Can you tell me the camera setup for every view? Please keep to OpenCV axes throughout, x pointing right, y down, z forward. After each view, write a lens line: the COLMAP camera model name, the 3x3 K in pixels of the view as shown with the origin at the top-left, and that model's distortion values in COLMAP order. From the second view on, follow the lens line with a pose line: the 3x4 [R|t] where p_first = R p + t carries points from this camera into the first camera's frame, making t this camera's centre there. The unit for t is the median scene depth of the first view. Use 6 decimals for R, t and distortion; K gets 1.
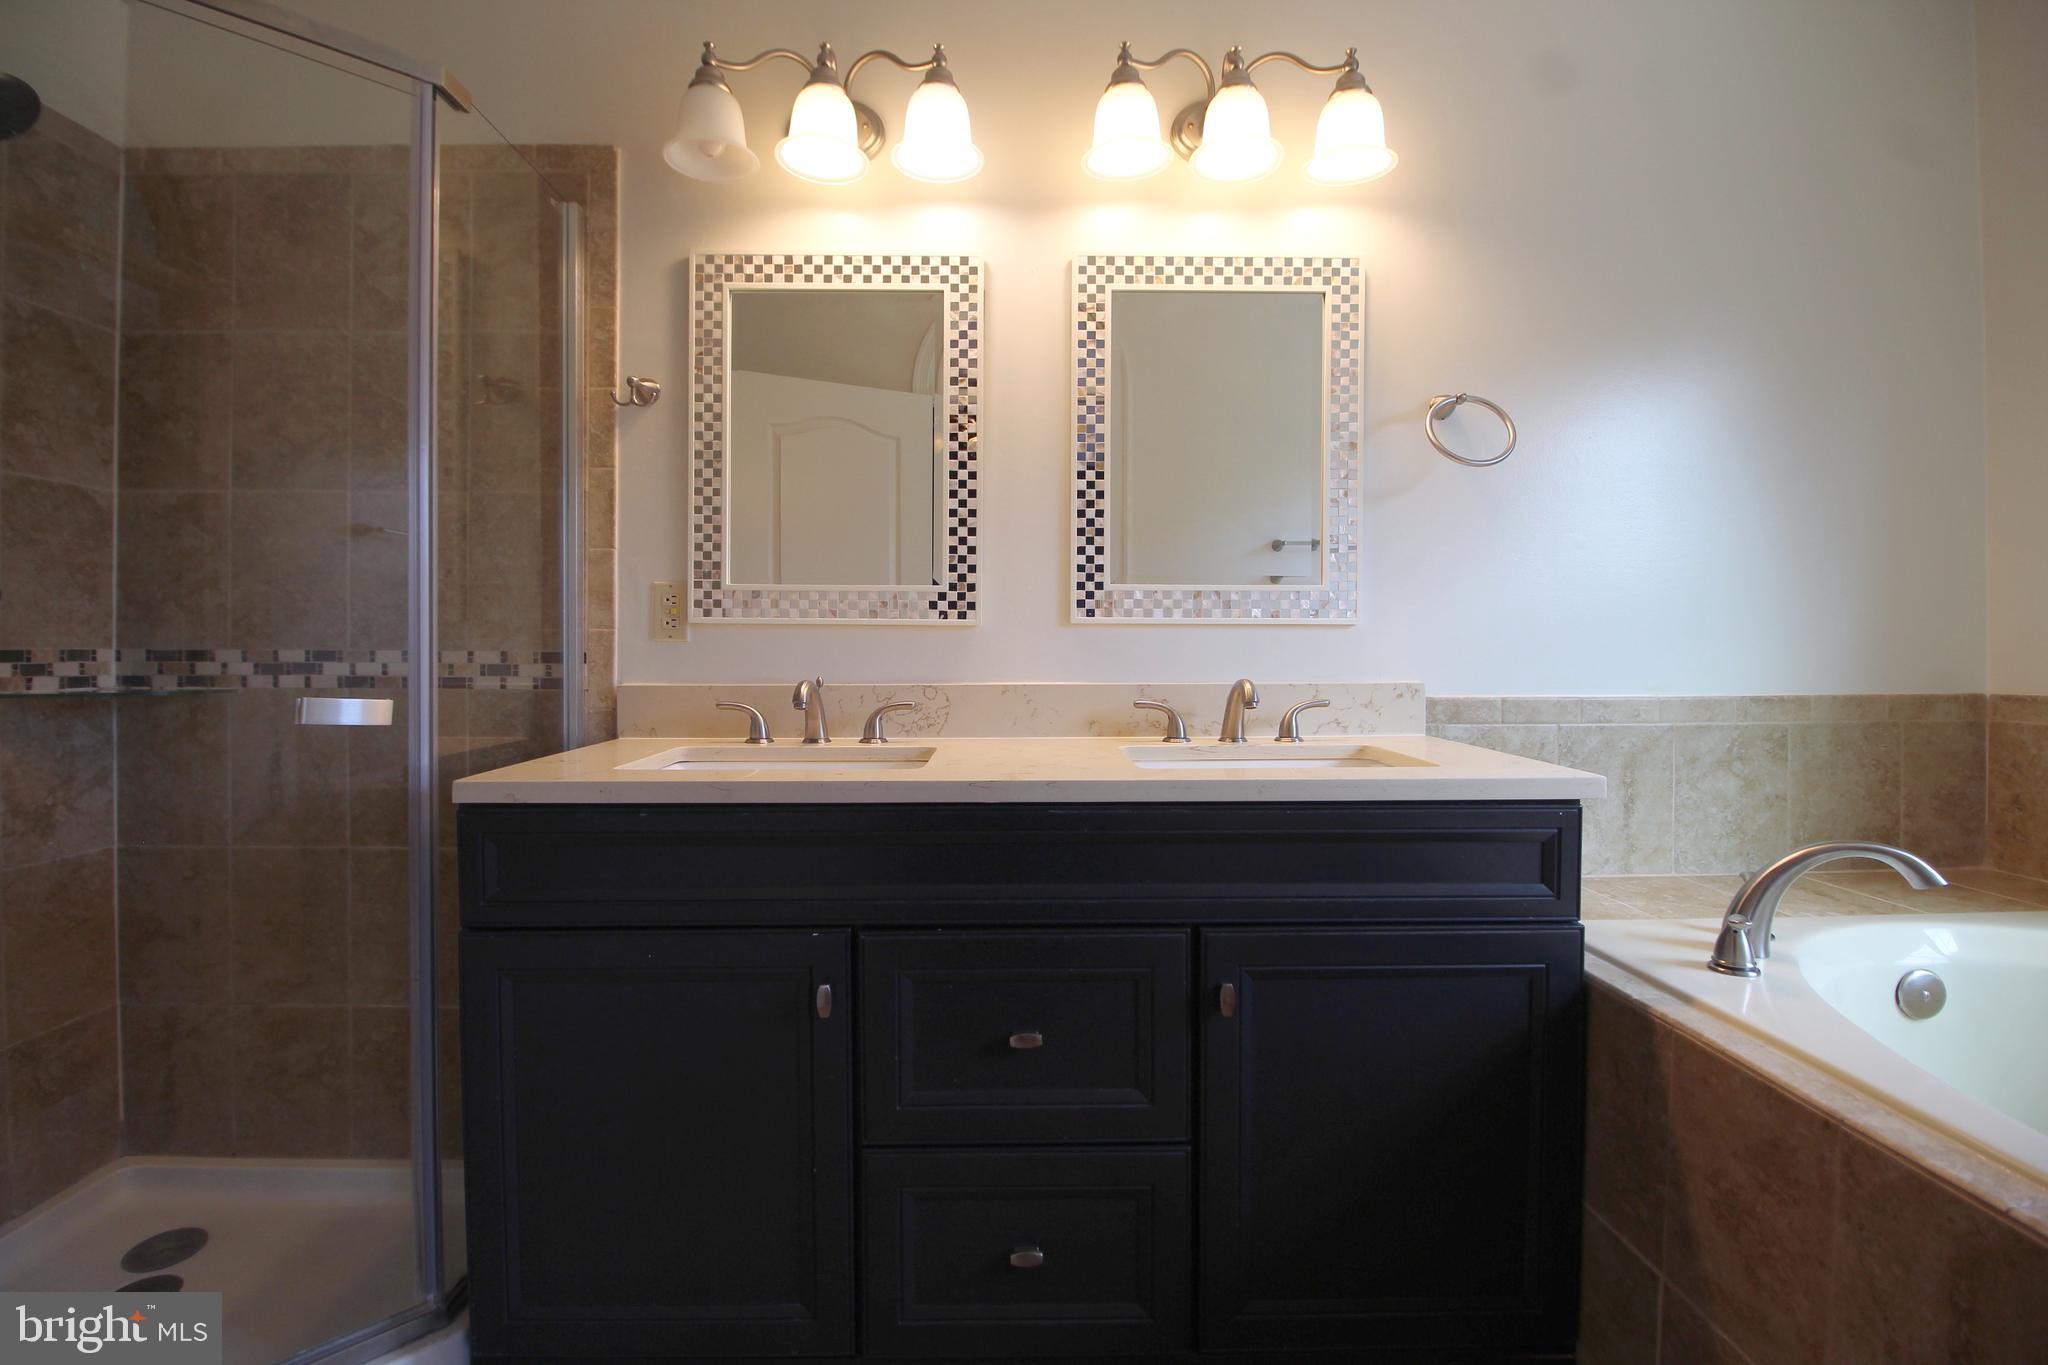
lens RADIAL K [[974.9, 0, 1032.6], [0, 974.9, 648.3], [0, 0, 1]] dist [-0.011037, -0.000238]
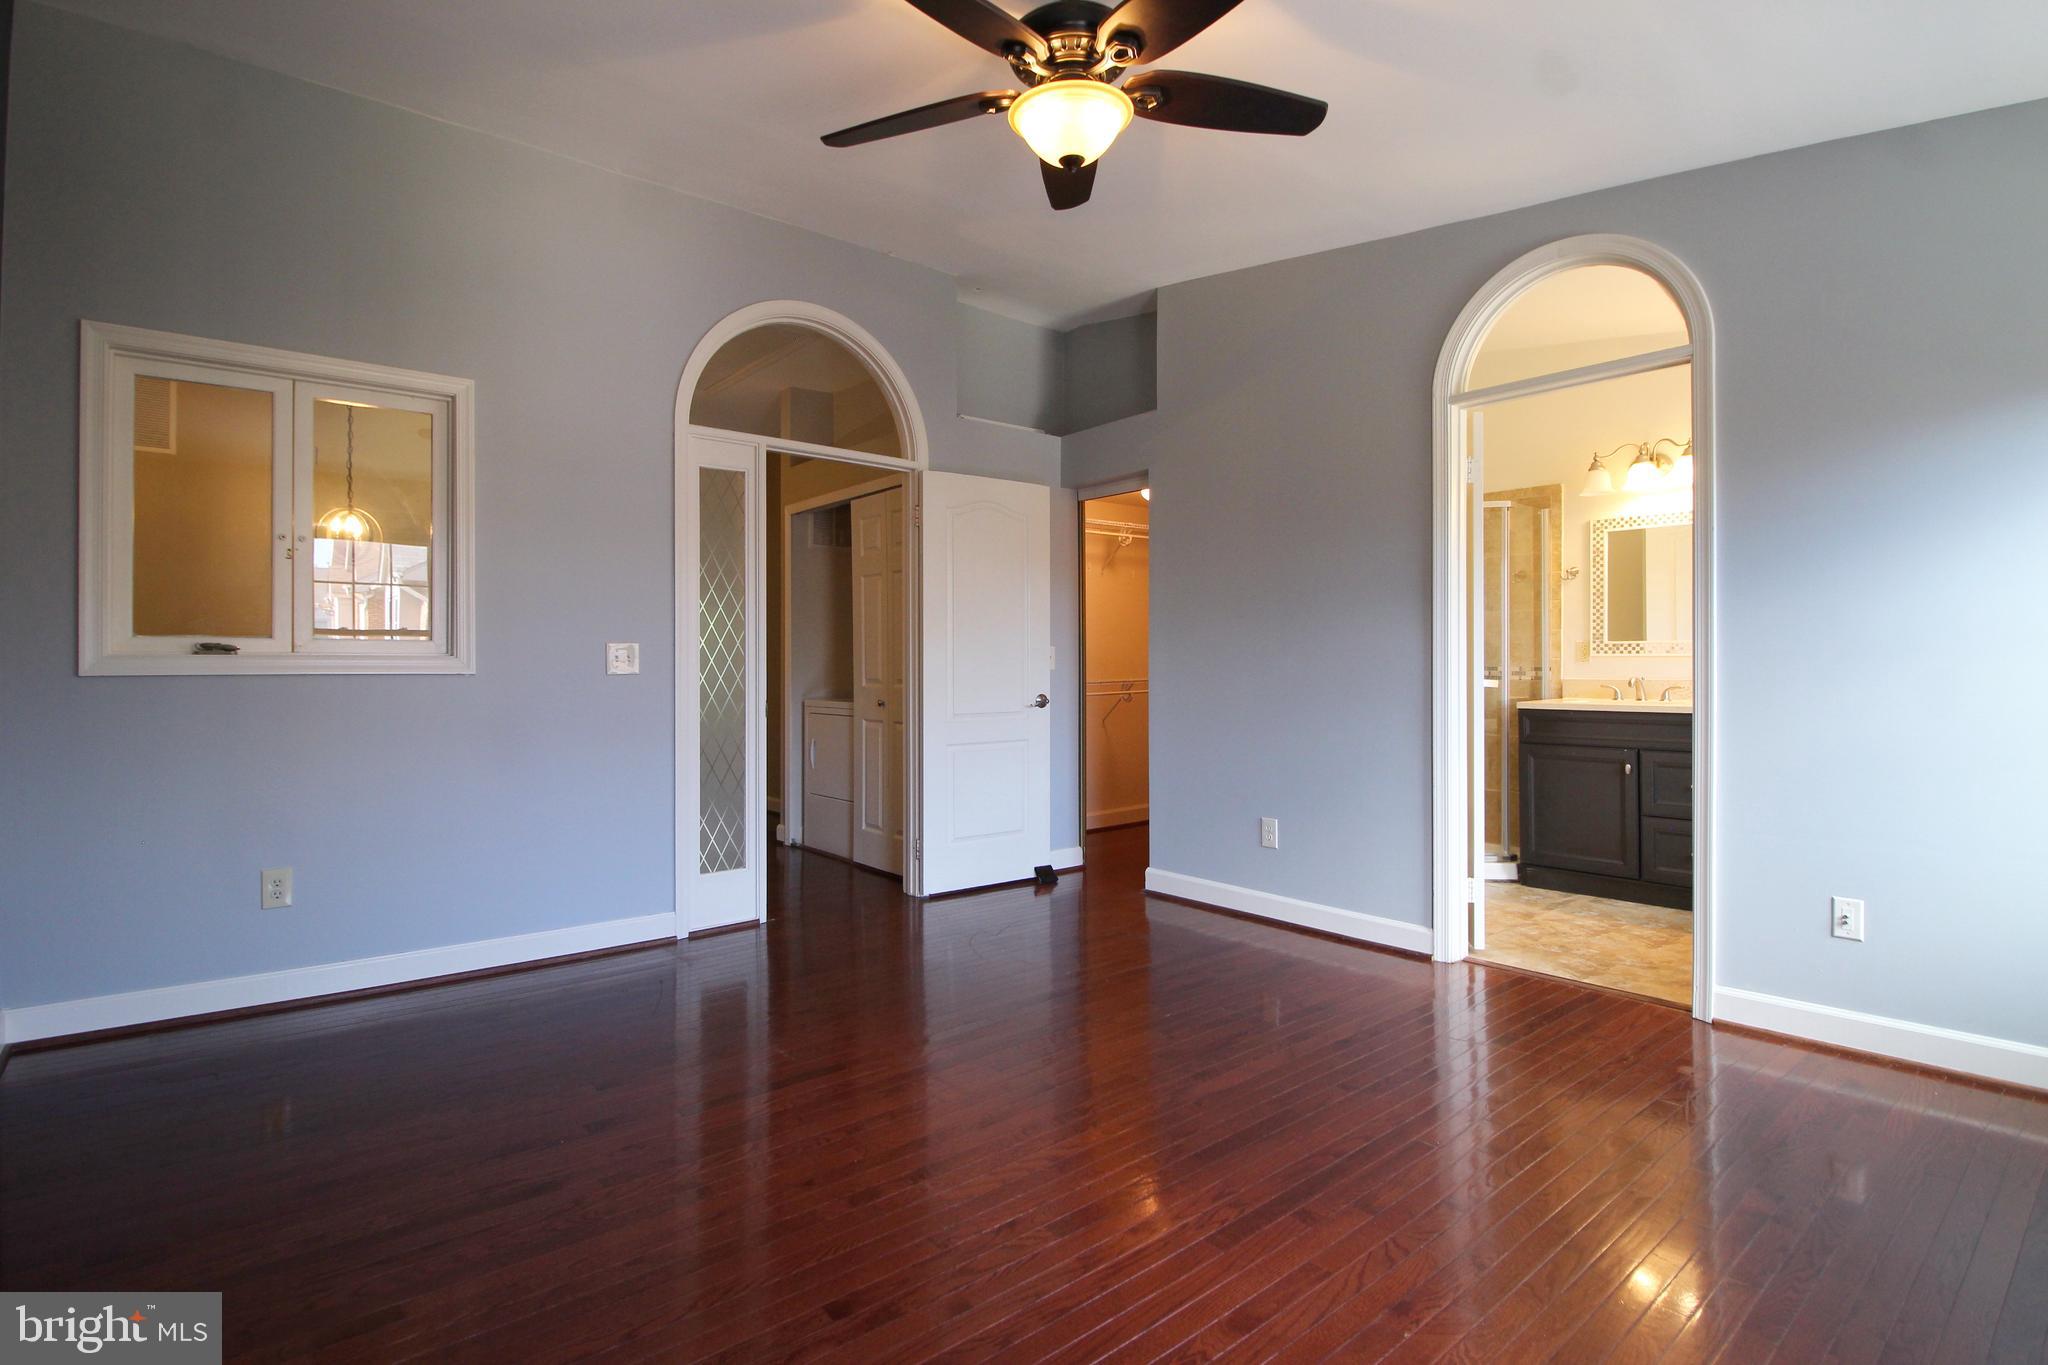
lens RADIAL K [[977.5, 0, 1020.4], [0, 977.5, 663.3], [0, 0, 1]] dist [-0.001531, -0.000025]
pose [[0.617424, -0.003228, -0.786624, 0.811353], [-0.001087, 0.999987, -0.004957, 0.009283], [0.786630, 0.003916, 0.617413, -1.940942]]
